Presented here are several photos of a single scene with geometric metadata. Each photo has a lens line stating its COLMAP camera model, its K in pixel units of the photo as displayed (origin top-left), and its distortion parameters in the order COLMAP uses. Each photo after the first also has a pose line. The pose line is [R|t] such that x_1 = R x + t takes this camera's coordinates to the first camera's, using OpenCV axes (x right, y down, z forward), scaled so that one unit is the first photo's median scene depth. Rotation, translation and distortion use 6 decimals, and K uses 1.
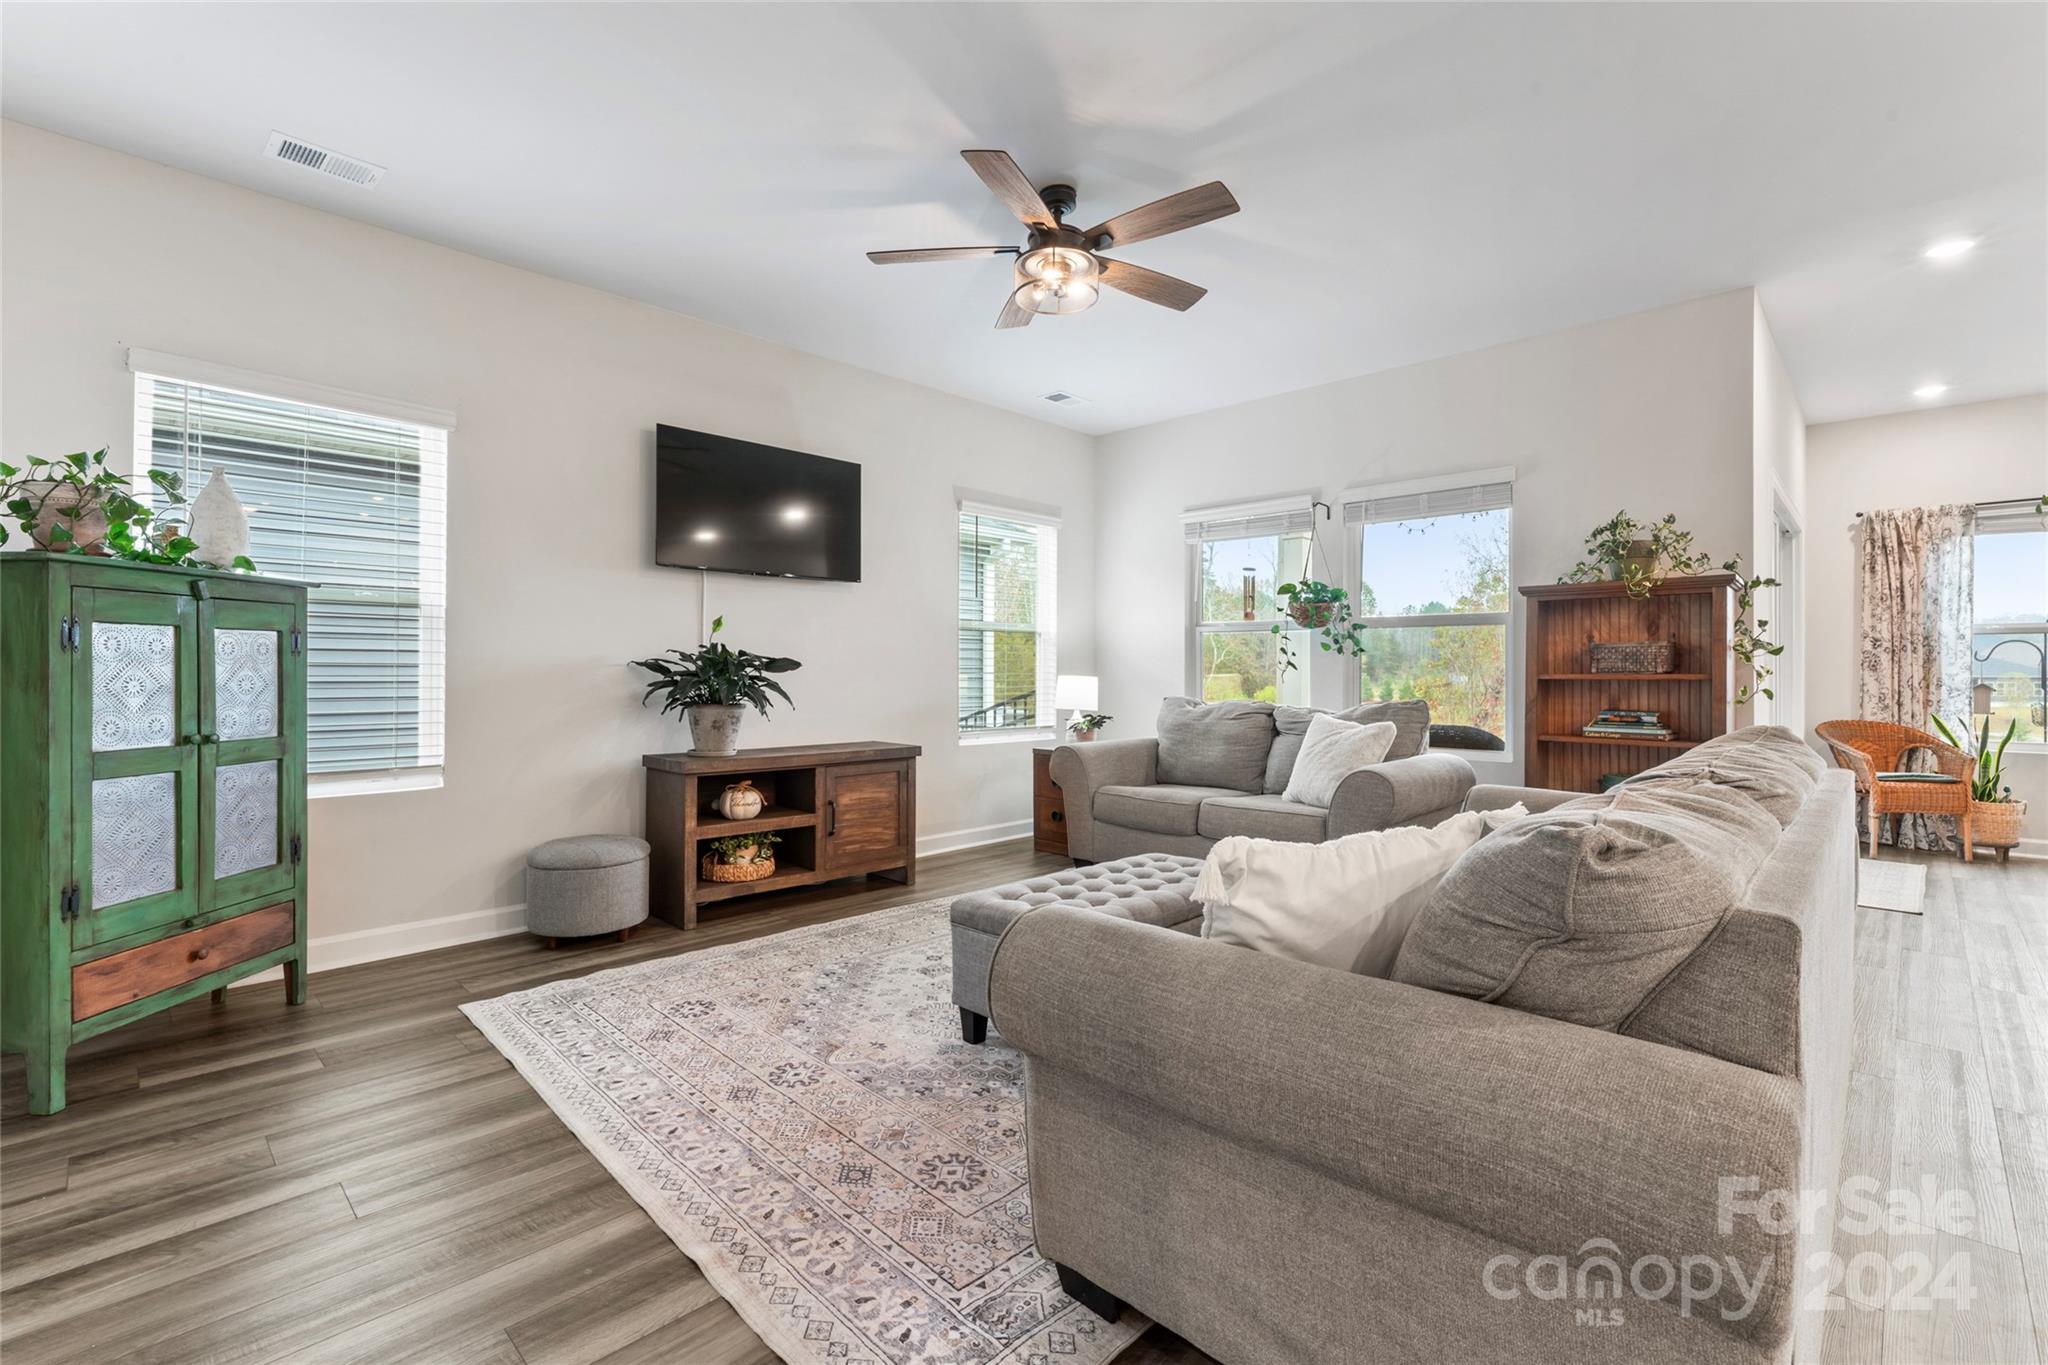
lens RADIAL K [[903.7, 0, 1021.9], [0, 903.7, 661.4], [0, 0, 1]] dist [-0.001768, -0.000241]
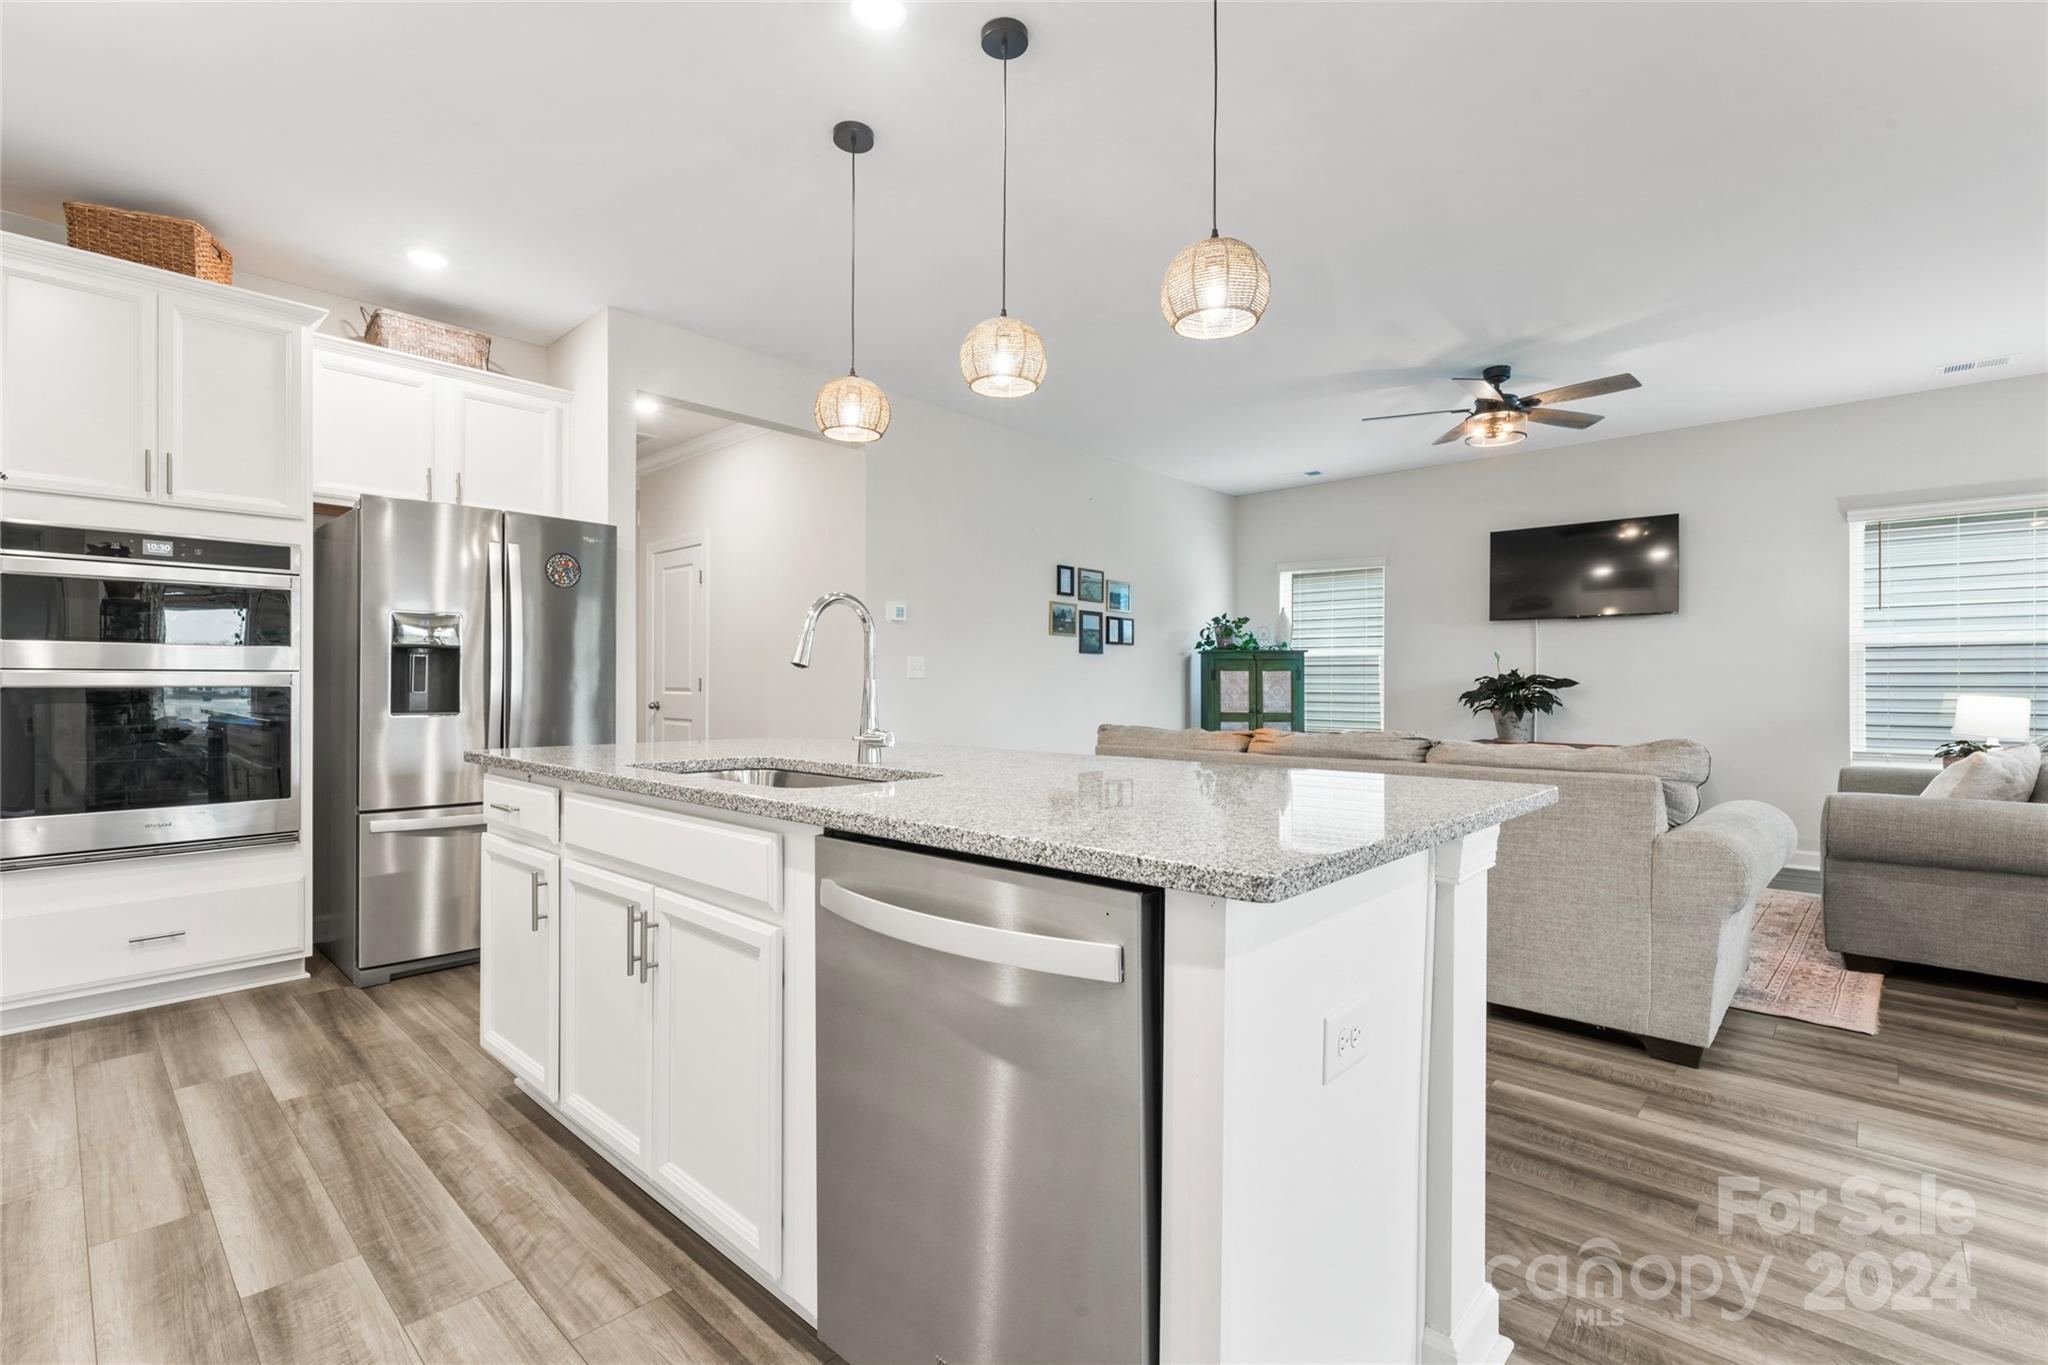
lens RADIAL K [[918.0, 0, 1017.2], [0, 918.0, 679.9], [0, 0, 1]] dist [-0.001969, -0.000442]
pose [[0.024261, -0.006109, -0.999687, 1.306539], [0.005448, 0.999967, -0.005979, 0.002214], [0.999691, -0.005302, 0.024293, 0.138534]]
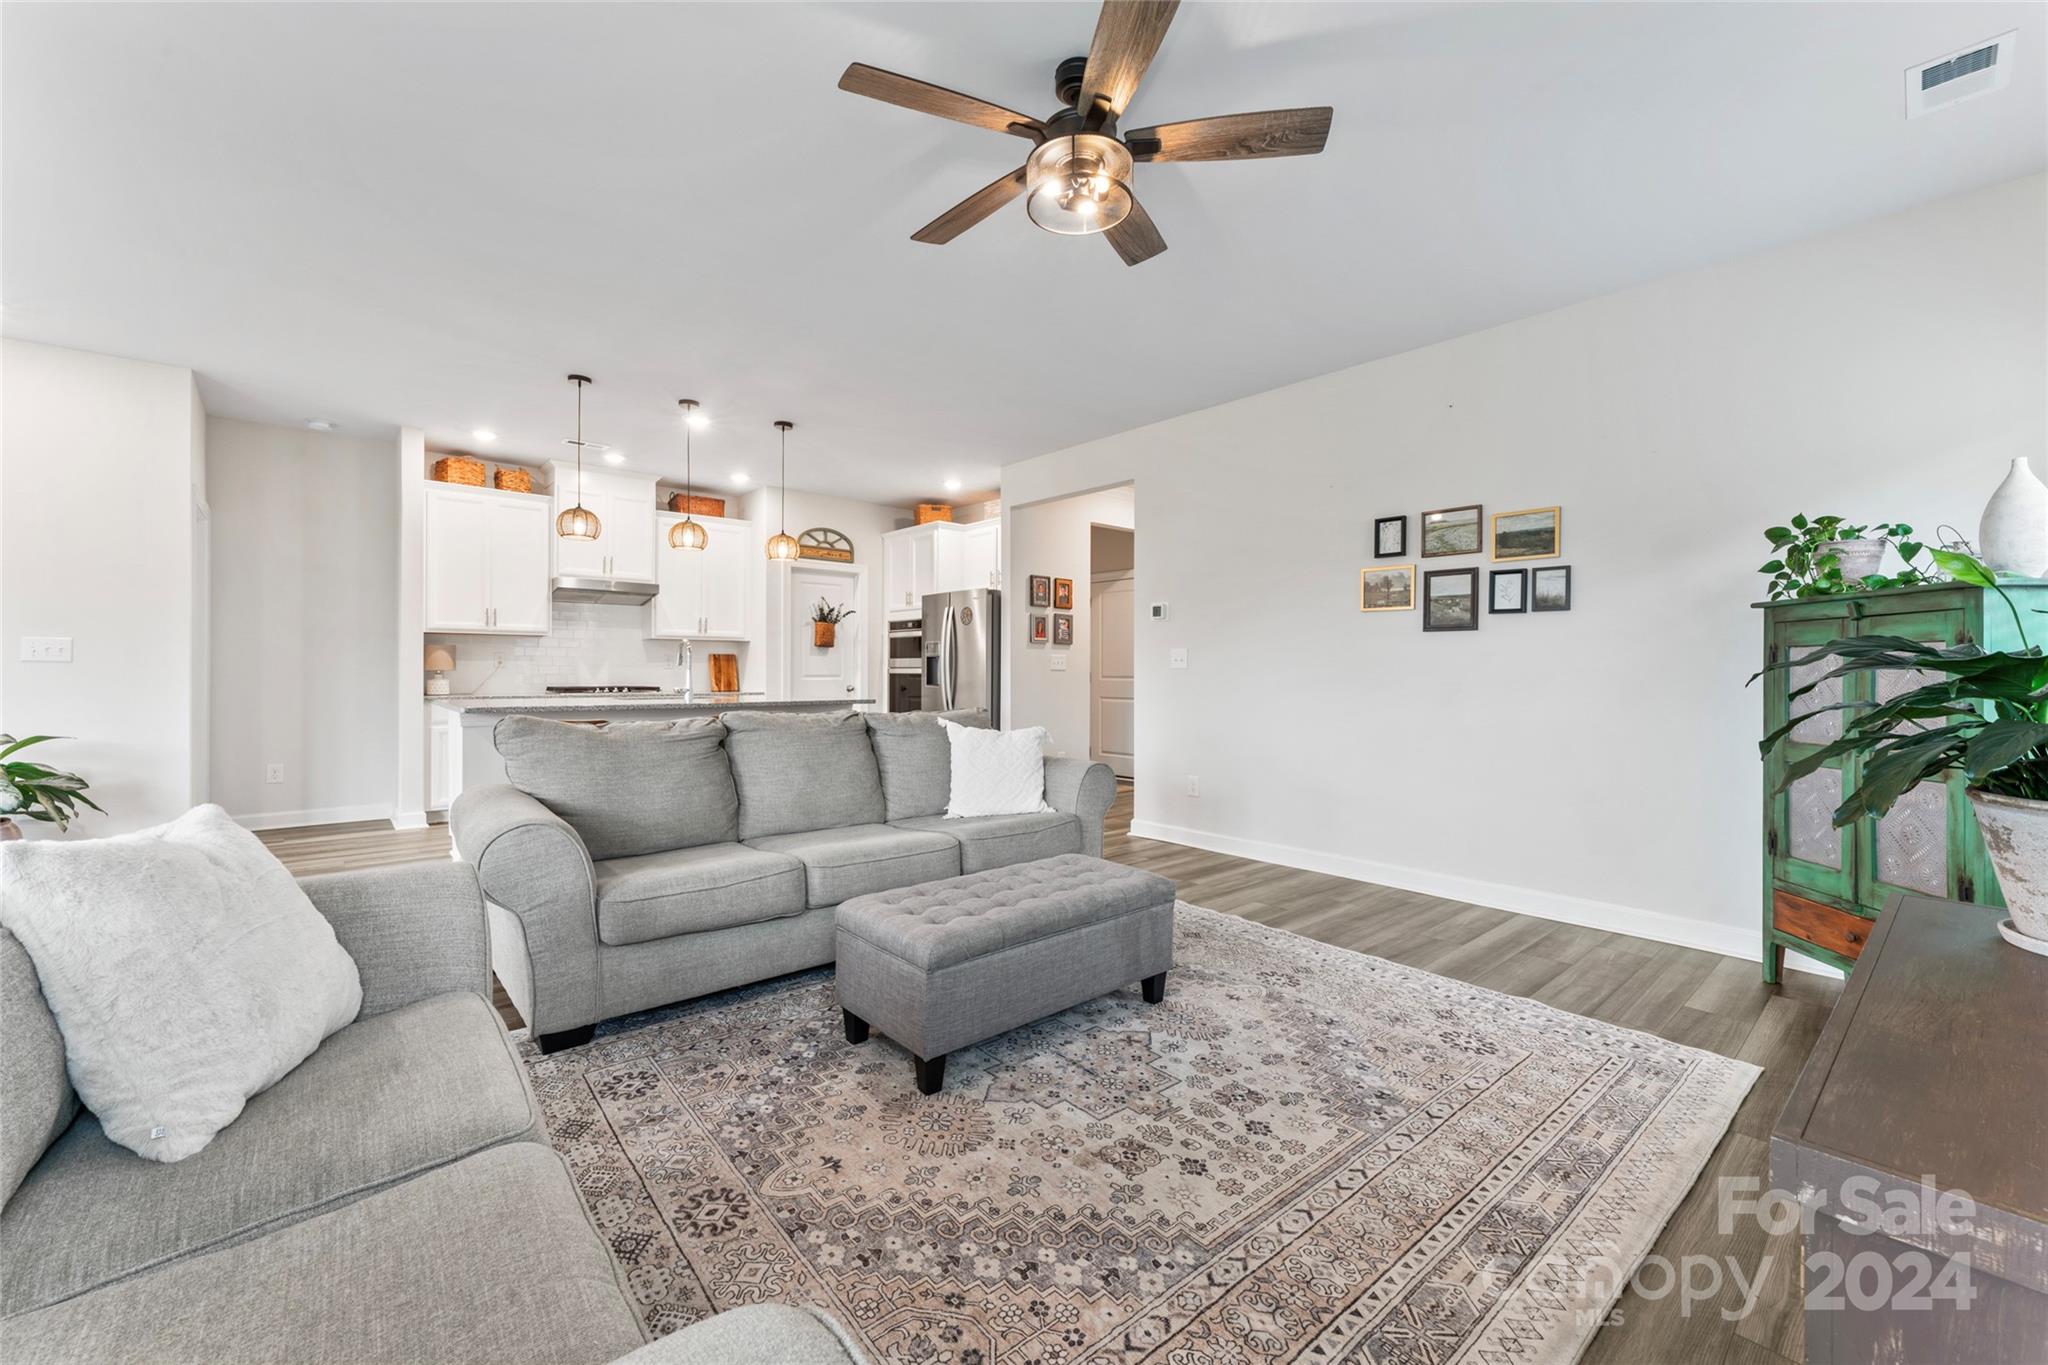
lens RADIAL K [[817.8, 0, 1022.3], [0, 817.8, 667.8], [0, 0, 1]] dist [0.000861, -0.000006]
pose [[-0.996855, -0.008183, 0.078826, 0.024028], [-0.009284, 0.999864, -0.013608, 0.010213], [-0.078704, -0.014297, -0.996796, 1.442993]]
